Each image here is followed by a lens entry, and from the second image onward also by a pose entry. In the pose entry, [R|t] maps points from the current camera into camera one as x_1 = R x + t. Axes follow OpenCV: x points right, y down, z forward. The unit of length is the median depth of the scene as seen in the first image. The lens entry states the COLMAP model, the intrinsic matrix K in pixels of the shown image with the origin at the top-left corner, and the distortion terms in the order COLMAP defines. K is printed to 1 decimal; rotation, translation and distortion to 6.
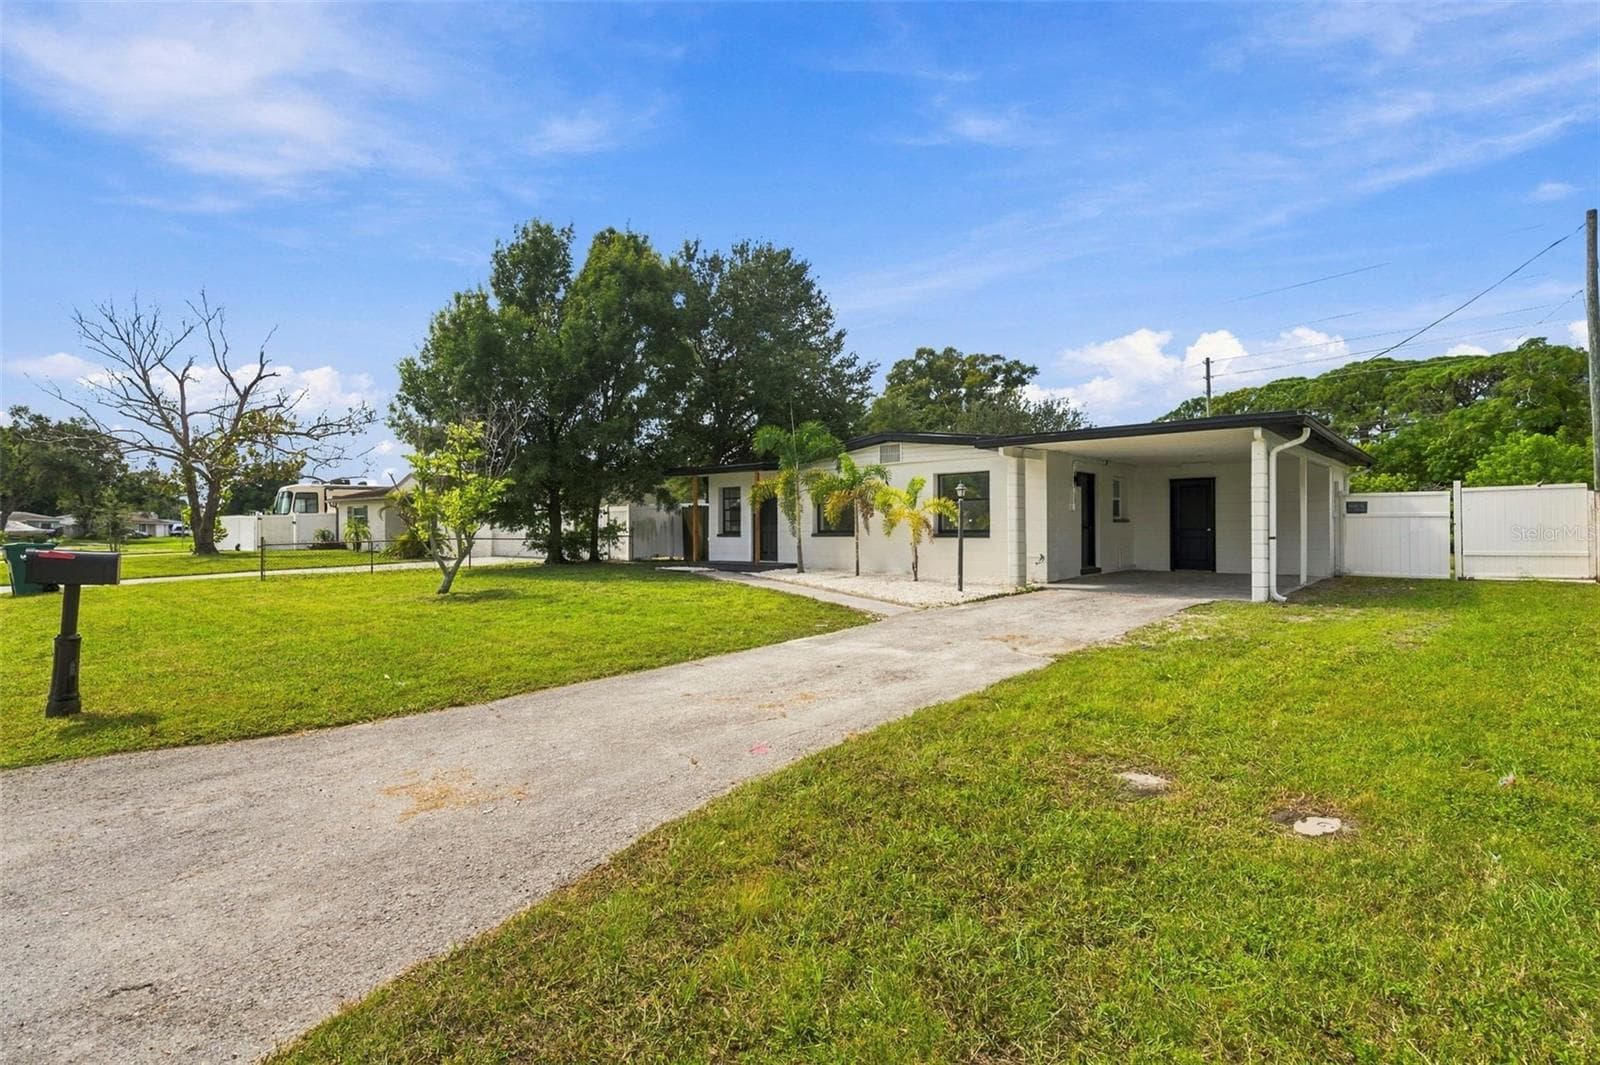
lens RADIAL K [[737.1, 0, 800.0], [0, 737.1, 532.5], [0, 0, 1]] dist [0.000154, 0.000107]
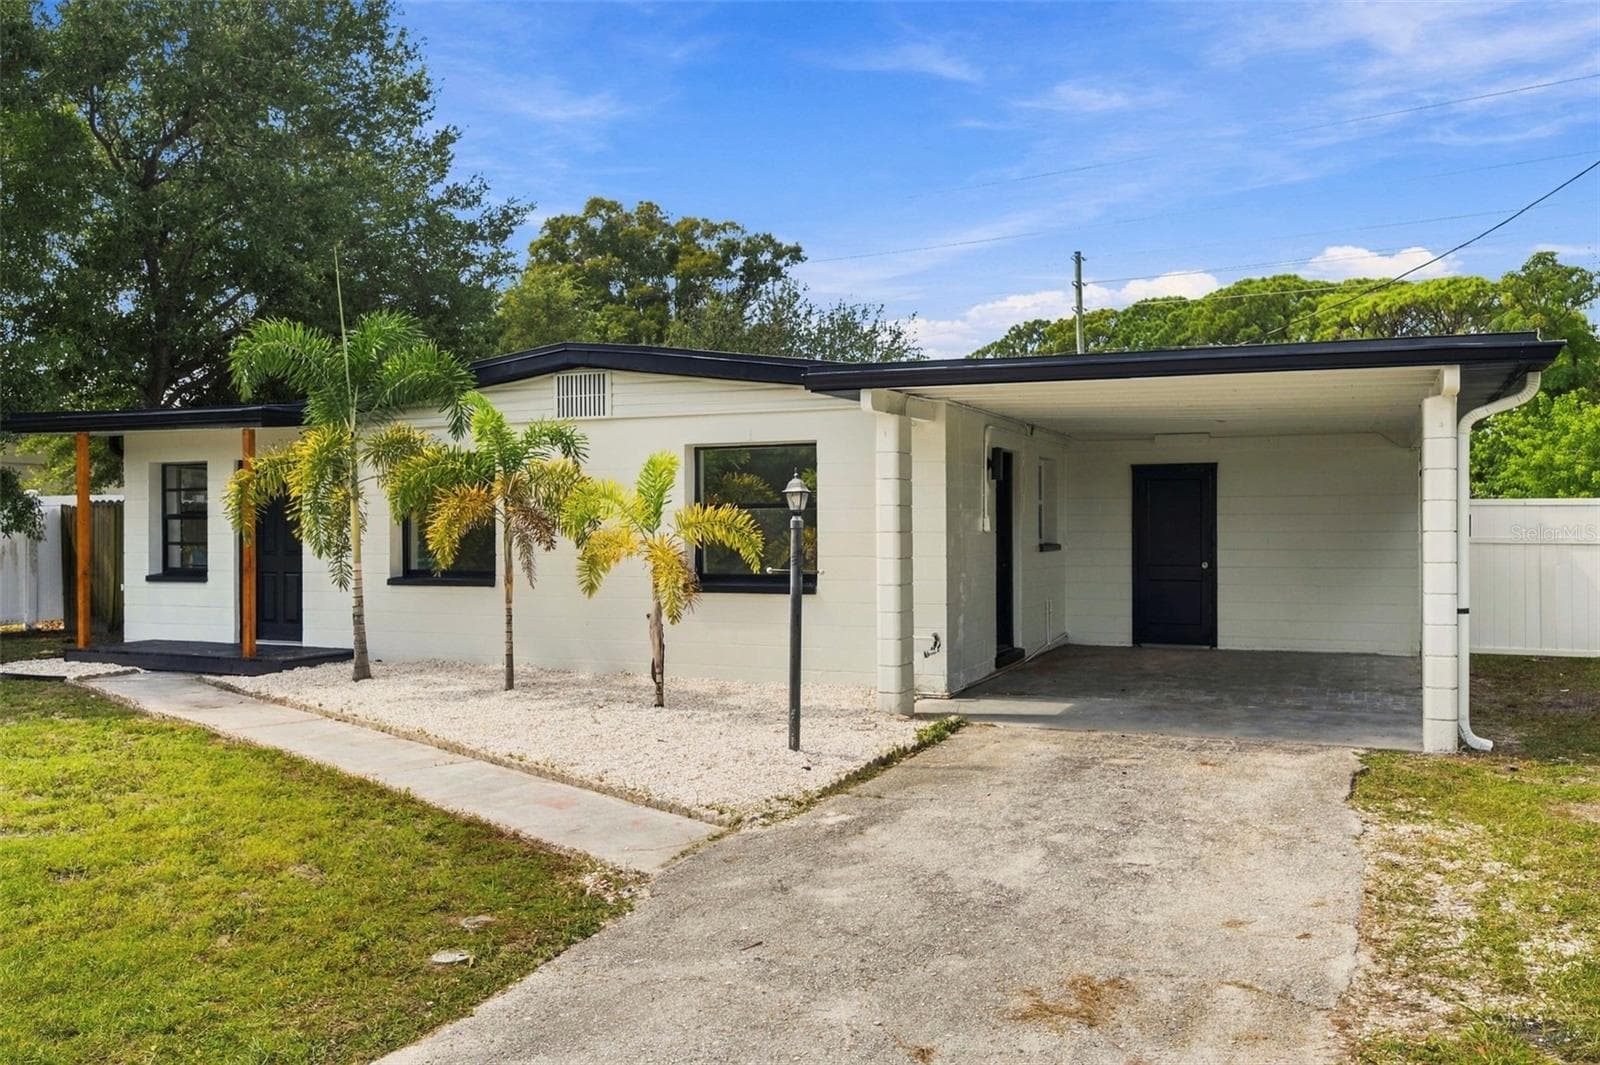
lens RADIAL K [[1293.2, 0, 800.0], [0, 1293.2, 532.5], [0, 0, 1]] dist [-0.002506, -0.006969]
pose [[0.944269, -0.000770, 0.329174, -0.004571], [0.001233, 0.999999, -0.001197, -0.020221], [-0.329173, 0.001536, 0.944268, 0.191208]]
